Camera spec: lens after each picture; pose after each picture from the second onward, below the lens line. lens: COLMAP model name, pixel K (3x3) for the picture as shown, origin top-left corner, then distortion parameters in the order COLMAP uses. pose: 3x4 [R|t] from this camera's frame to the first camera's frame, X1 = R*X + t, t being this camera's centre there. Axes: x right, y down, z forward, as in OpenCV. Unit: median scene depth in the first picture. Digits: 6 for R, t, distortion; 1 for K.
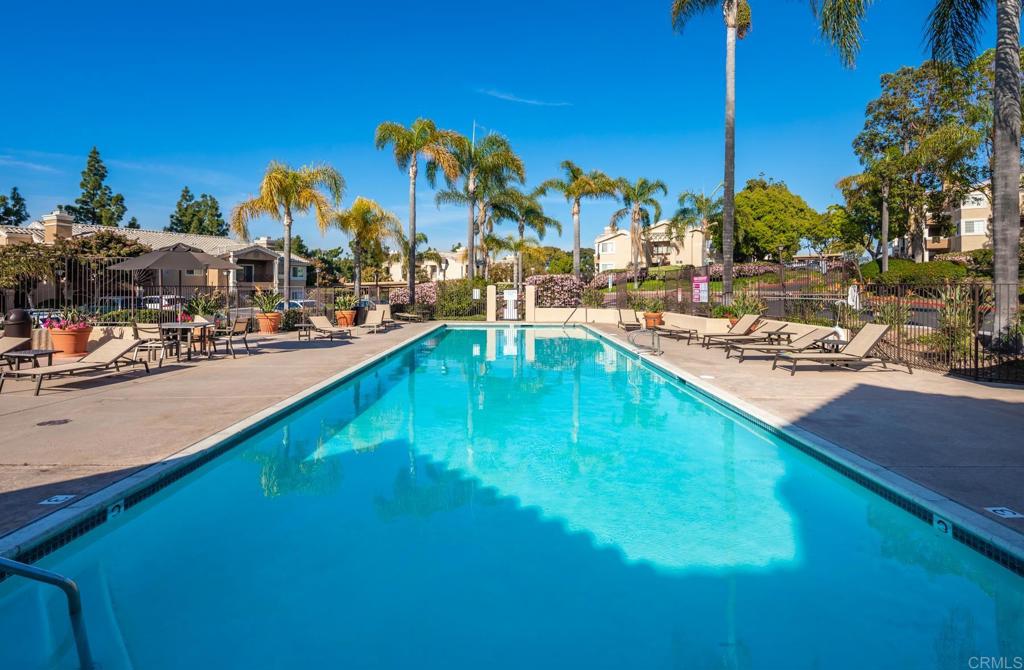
lens RADIAL K [[500.0, 0, 512.0], [0, 500.0, 335.0], [0, 0, 1]] dist [-0.000548, -0.000054]
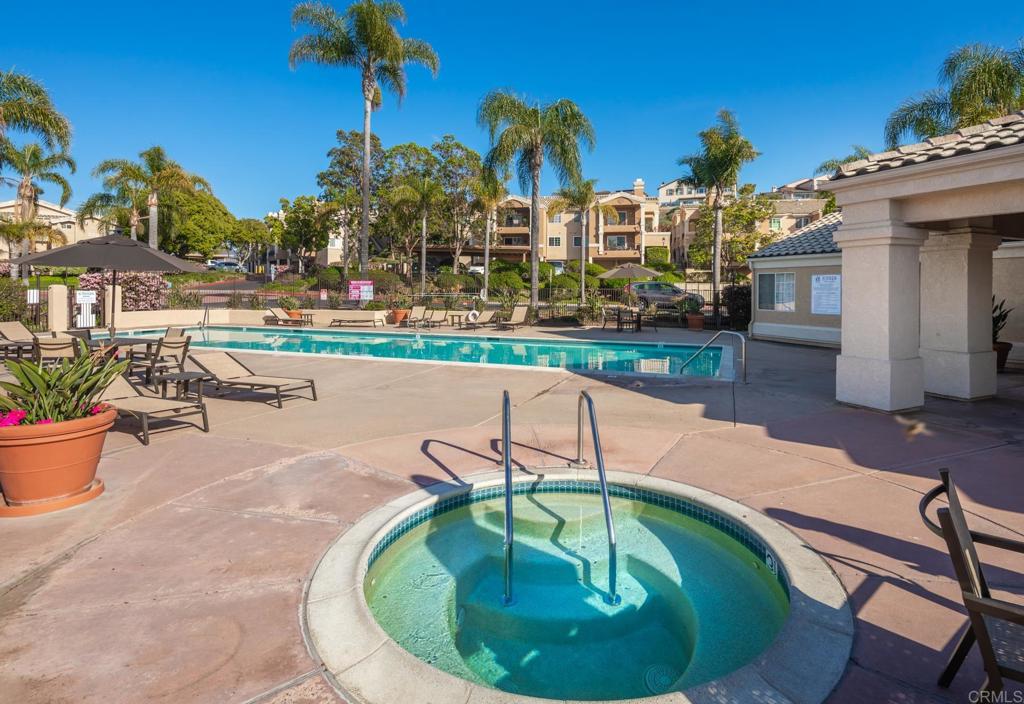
lens RADIAL K [[535.7, 0, 512.0], [0, 535.7, 352.0], [0, 0, 1]] dist [0.000265, 0.000020]
pose [[0.359338, -0.108278, 0.926905, -0.552486], [0.082358, 0.993050, 0.084077, -0.009435], [-0.929566, 0.046126, 0.365758, 0.070268]]
